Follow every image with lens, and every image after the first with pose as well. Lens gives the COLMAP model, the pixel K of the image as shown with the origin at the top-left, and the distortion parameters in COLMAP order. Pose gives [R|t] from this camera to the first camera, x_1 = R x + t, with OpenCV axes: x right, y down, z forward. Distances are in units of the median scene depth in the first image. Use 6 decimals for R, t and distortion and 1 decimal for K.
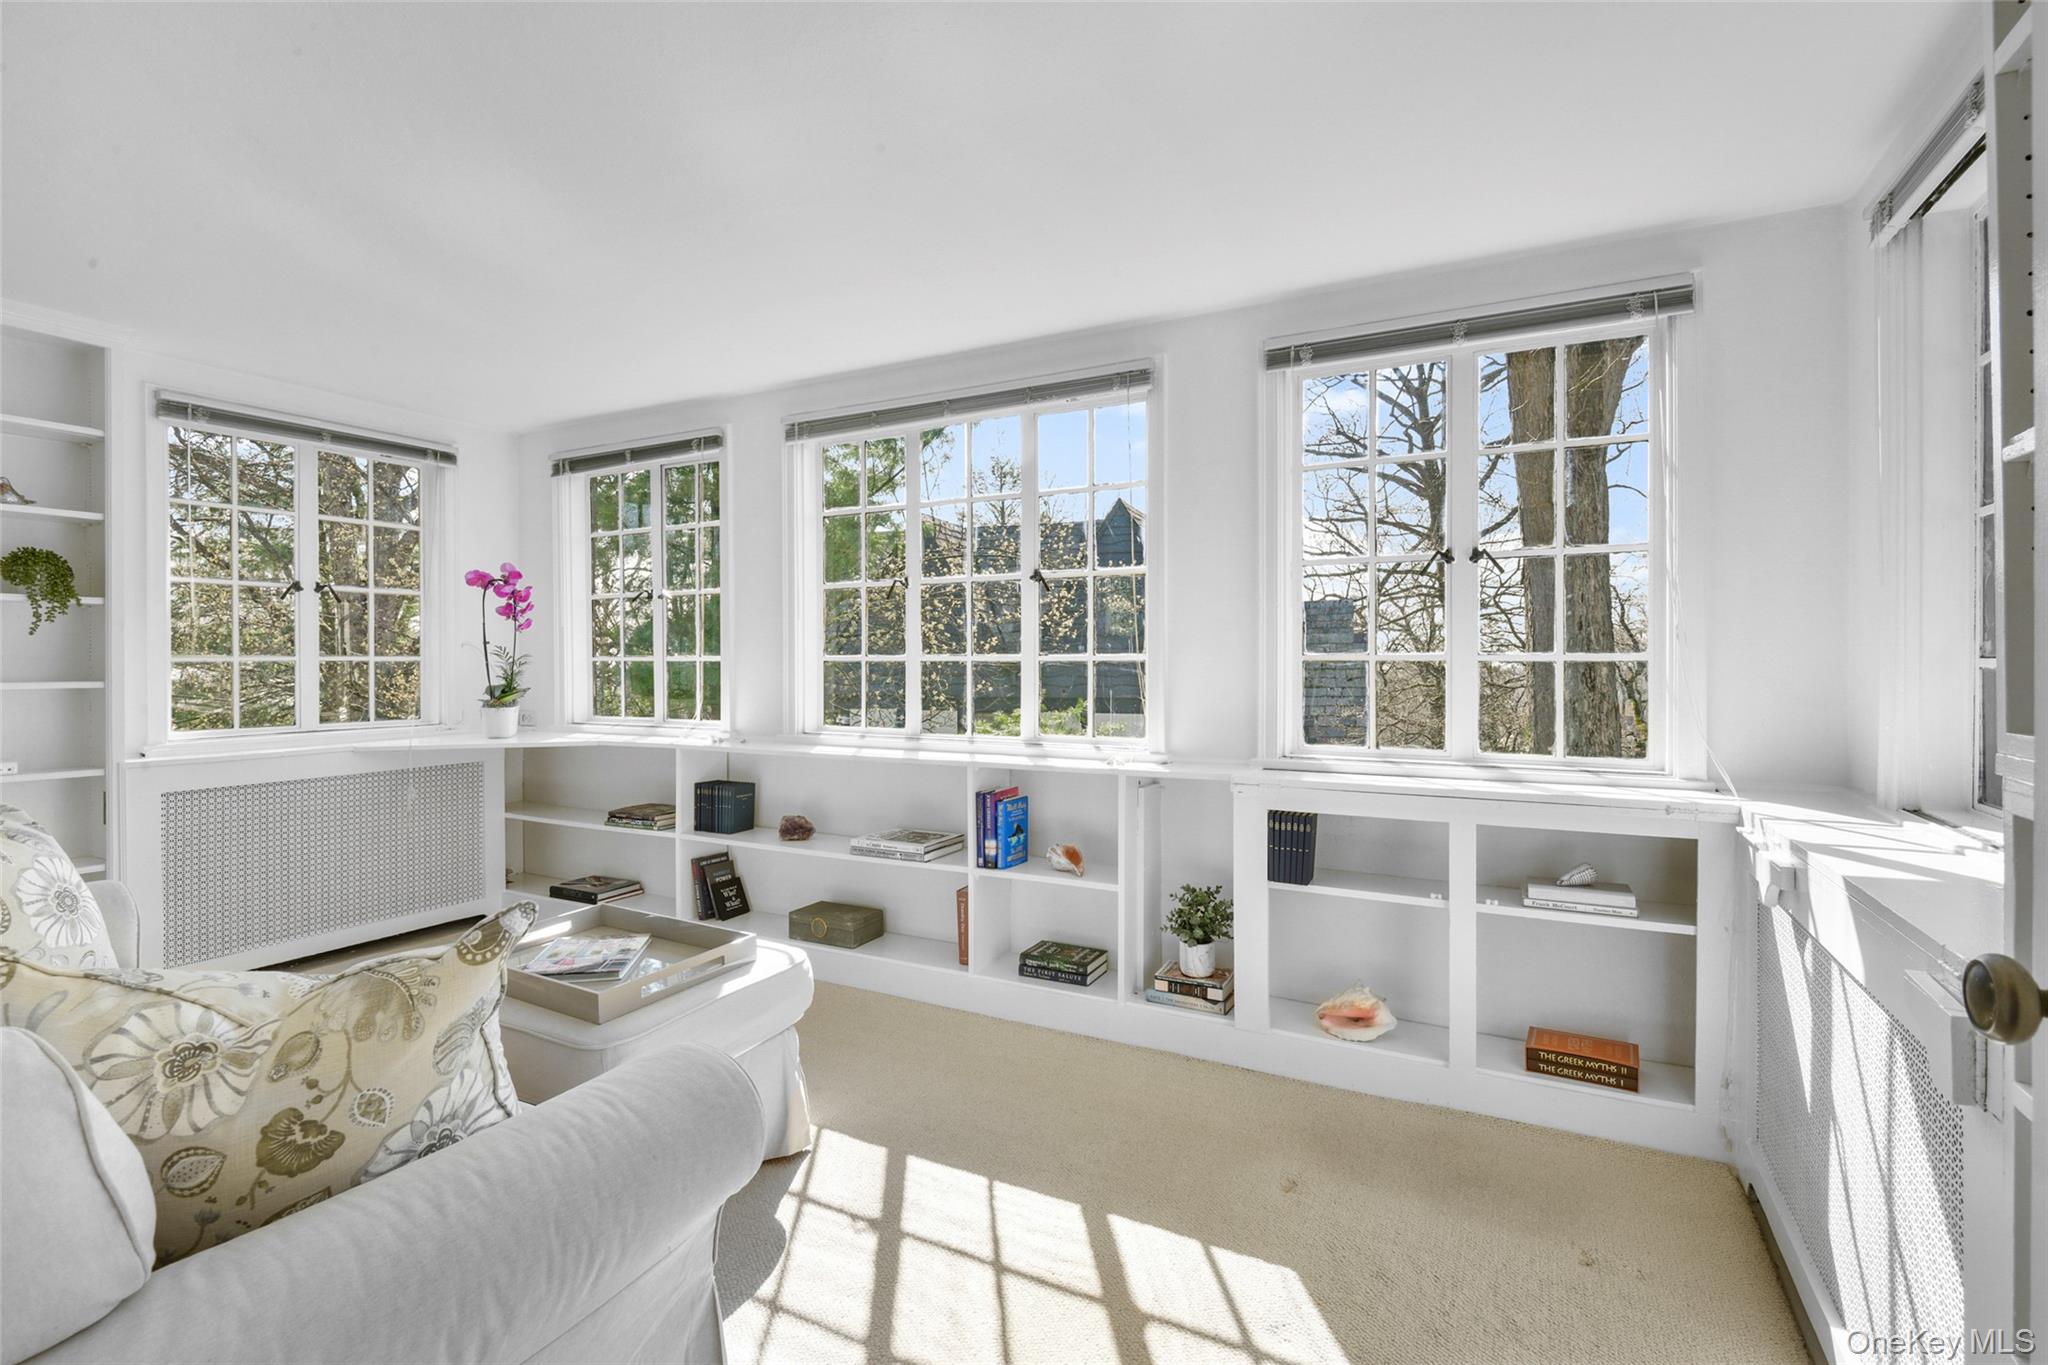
lens RADIAL K [[967.0, 0, 1027.6], [0, 967.0, 664.3], [0, 0, 1]] dist [0.000328, 0.002185]
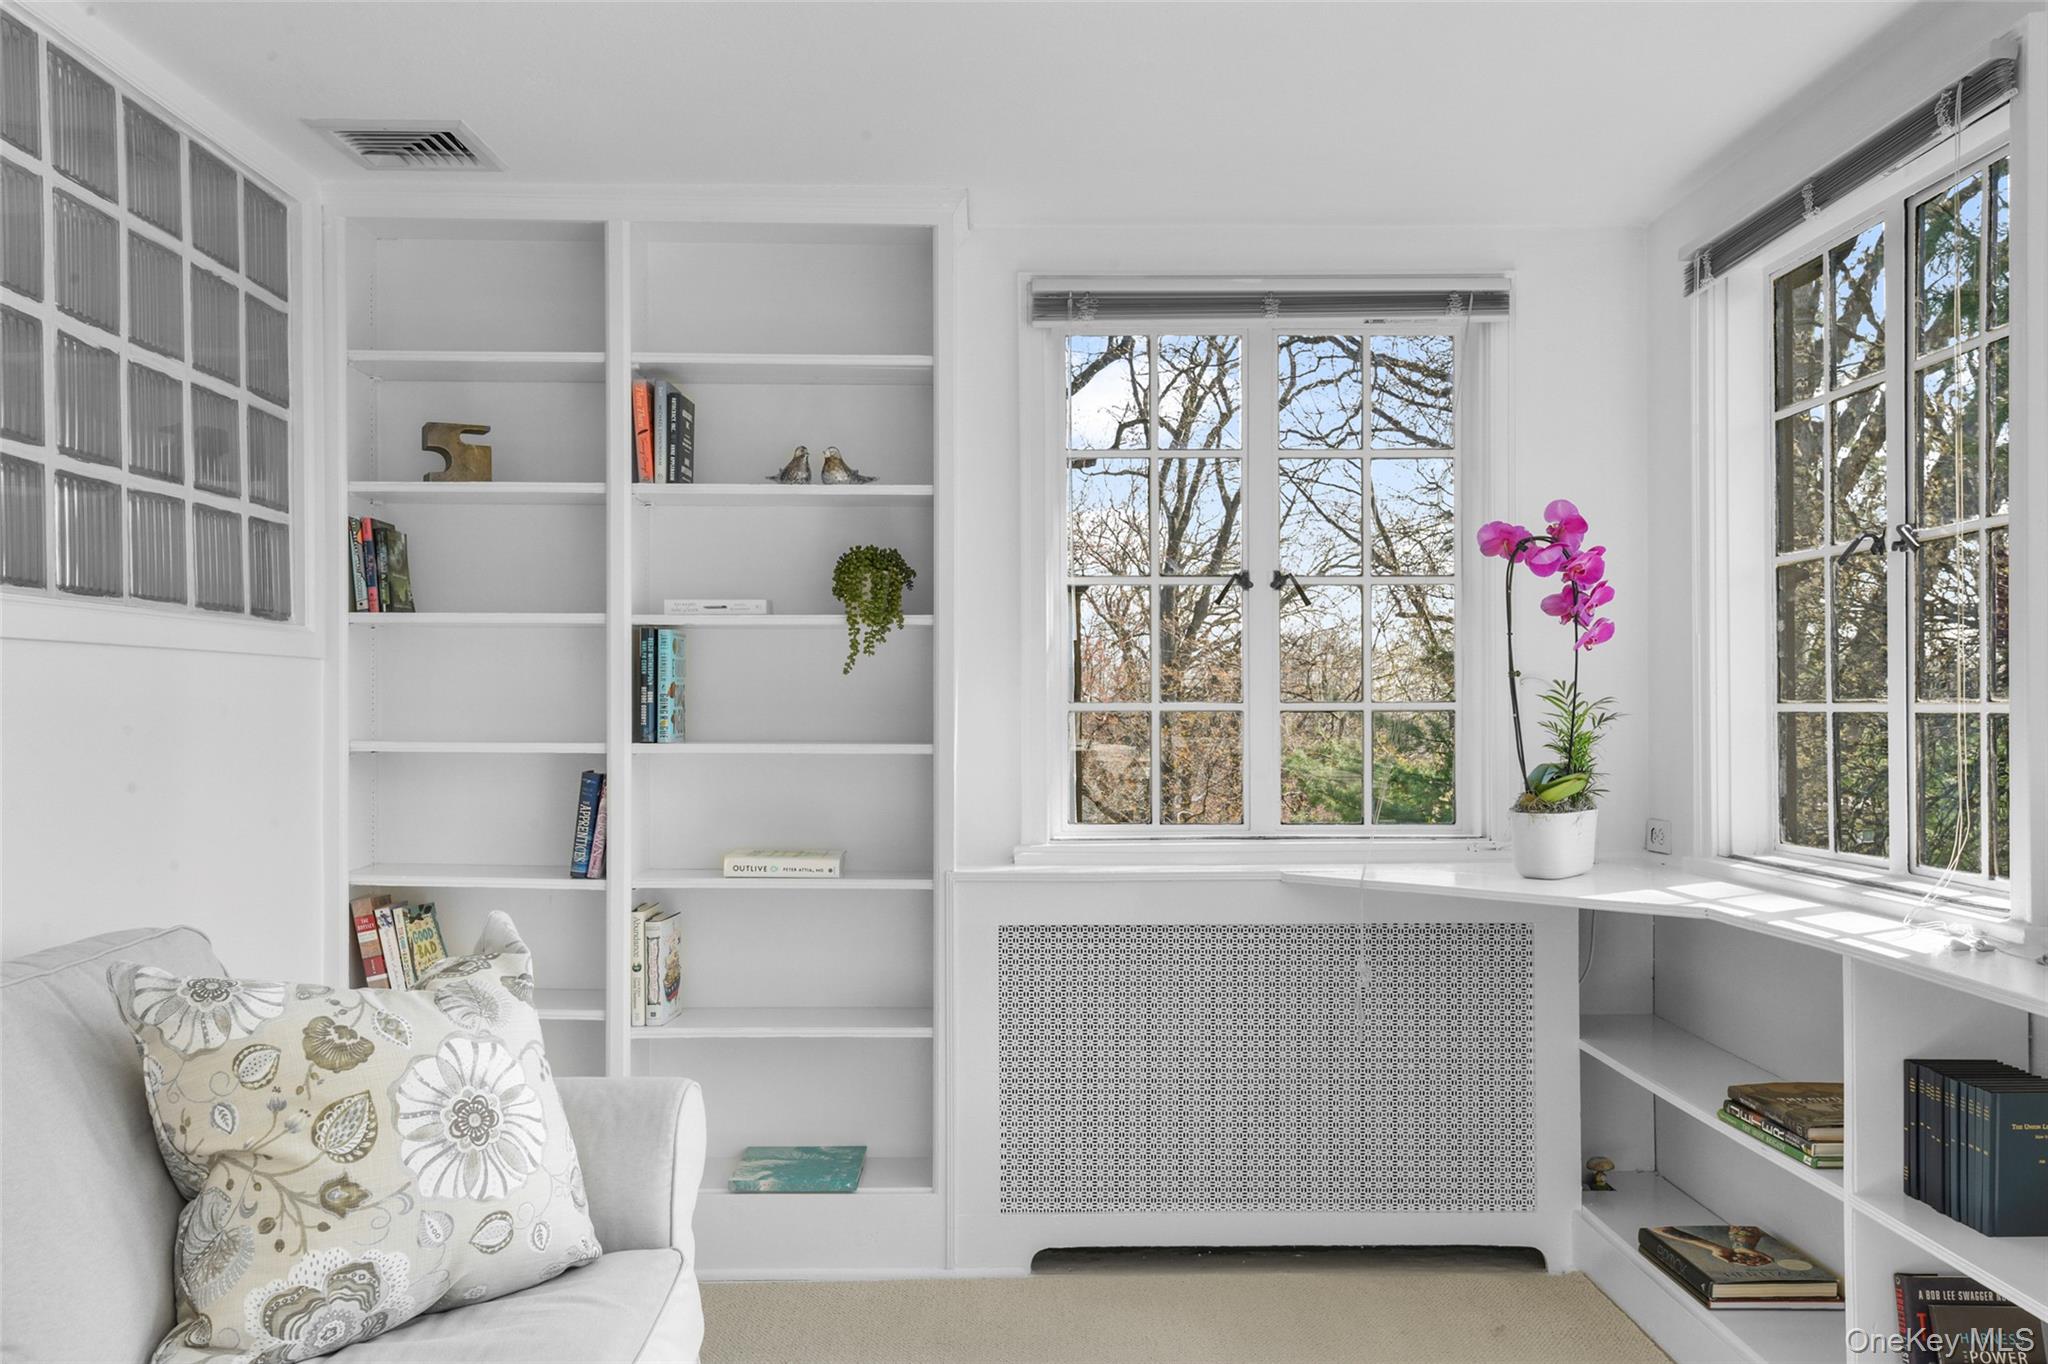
lens RADIAL K [[1677.5, 0, 1019.2], [0, 1677.5, 697.4], [0, 0, 1]] dist [0.047697, -0.009618]
pose [[0.486400, -0.004912, -0.873723, 0.043516], [-0.002066, 0.999975, -0.006771, -0.004862], [0.873734, 0.005098, 0.486377, 0.412268]]
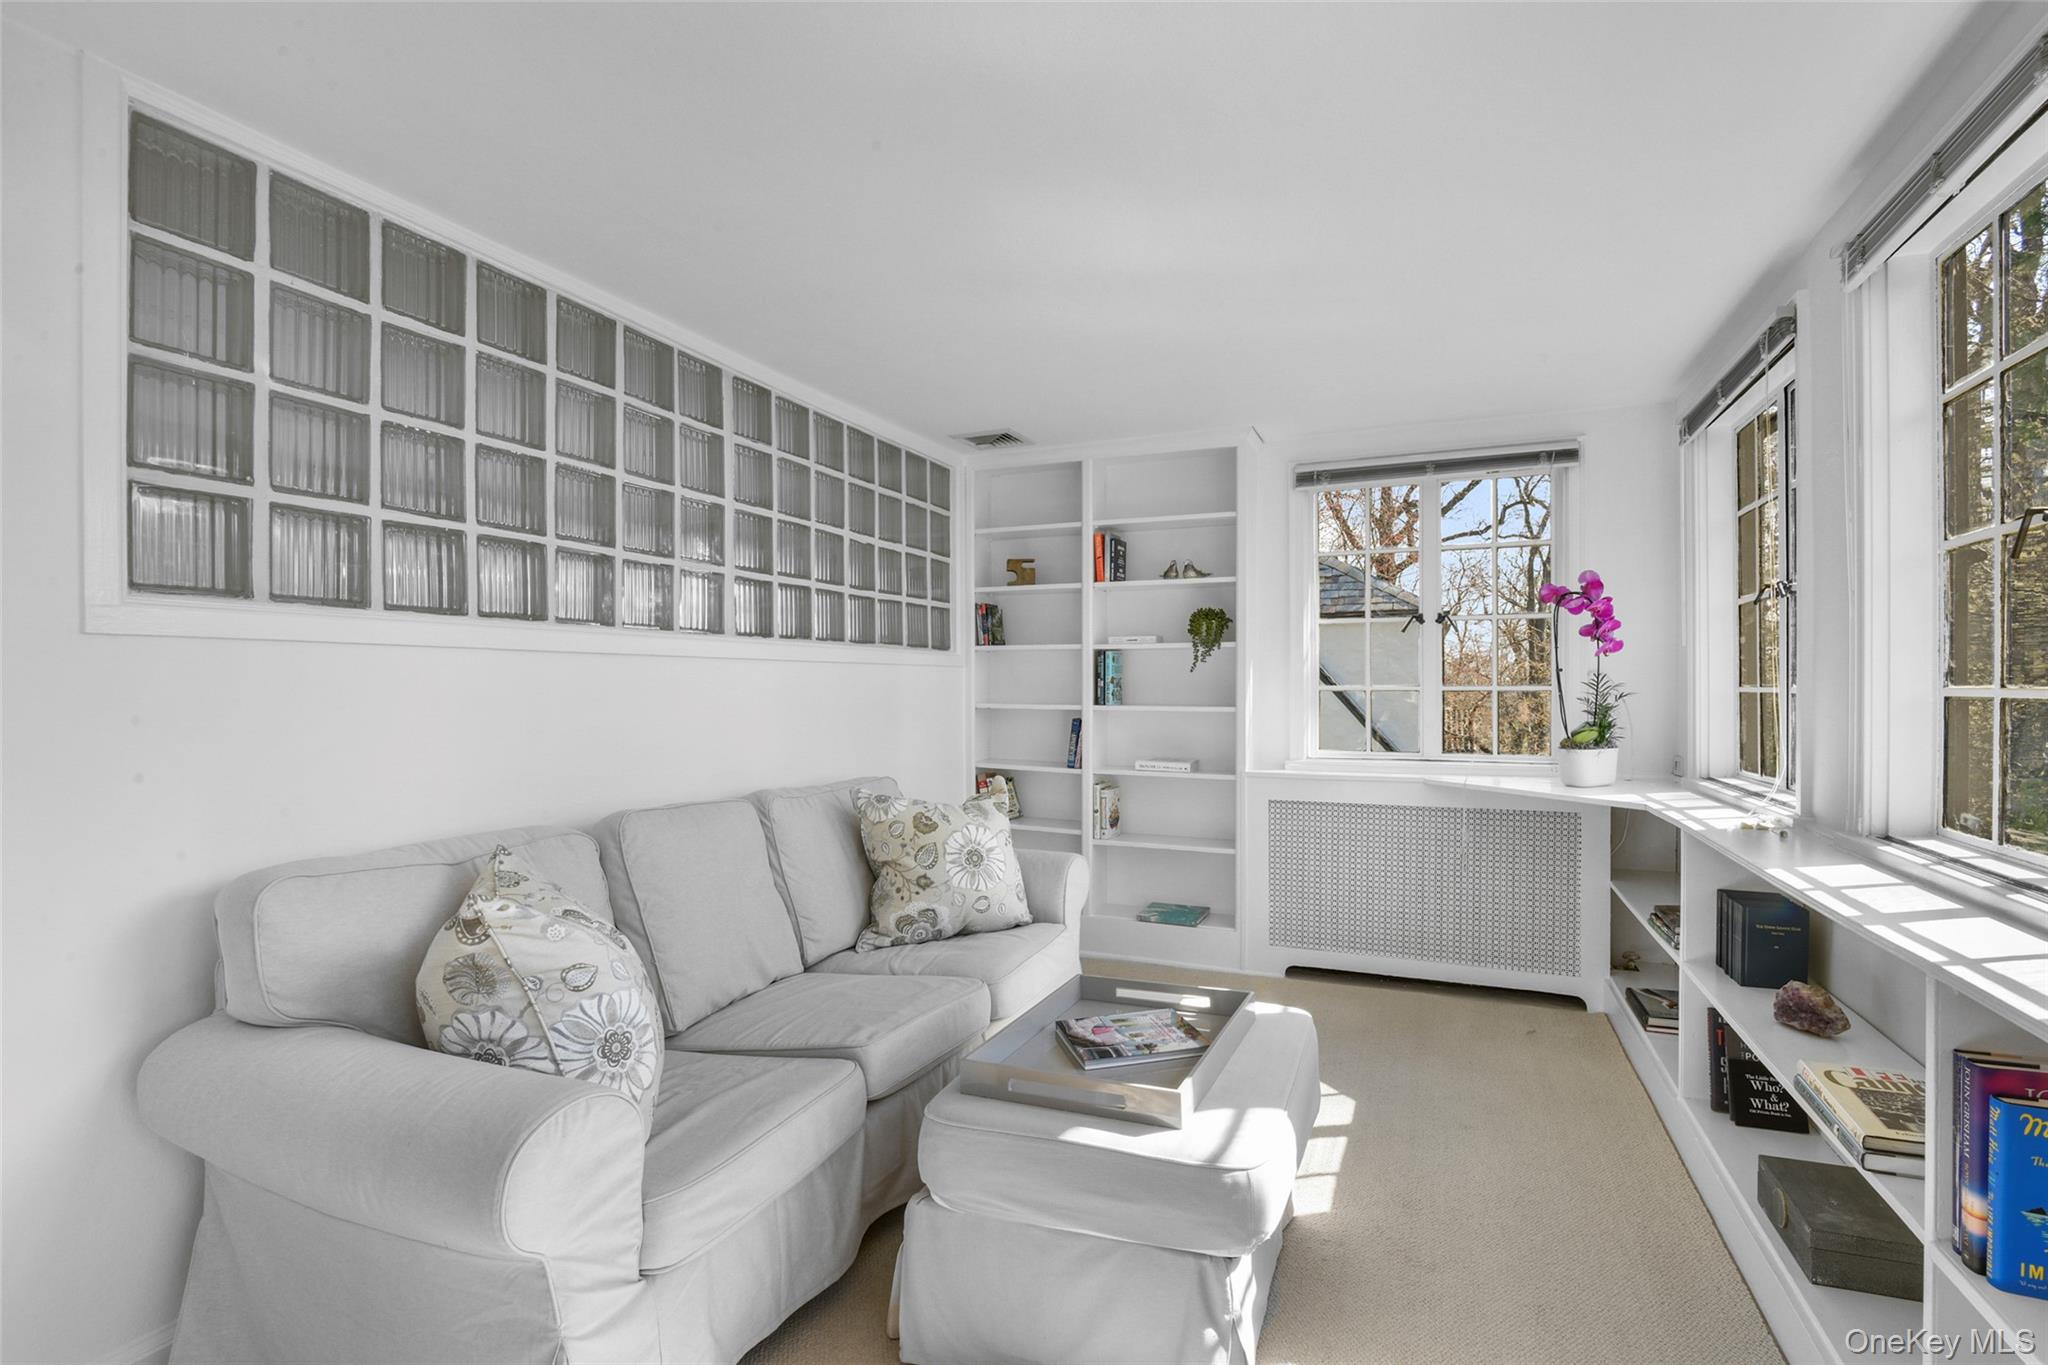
lens RADIAL K [[967.0, 0, 1022.6], [0, 967.0, 686.3], [0, 0, 1]] dist [0.000328, 0.002185]
pose [[0.085755, 0.001155, -0.996316, 0.244221], [-0.002590, 0.999996, 0.000937, -0.008354], [0.996313, 0.002500, 0.085758, 0.496244]]
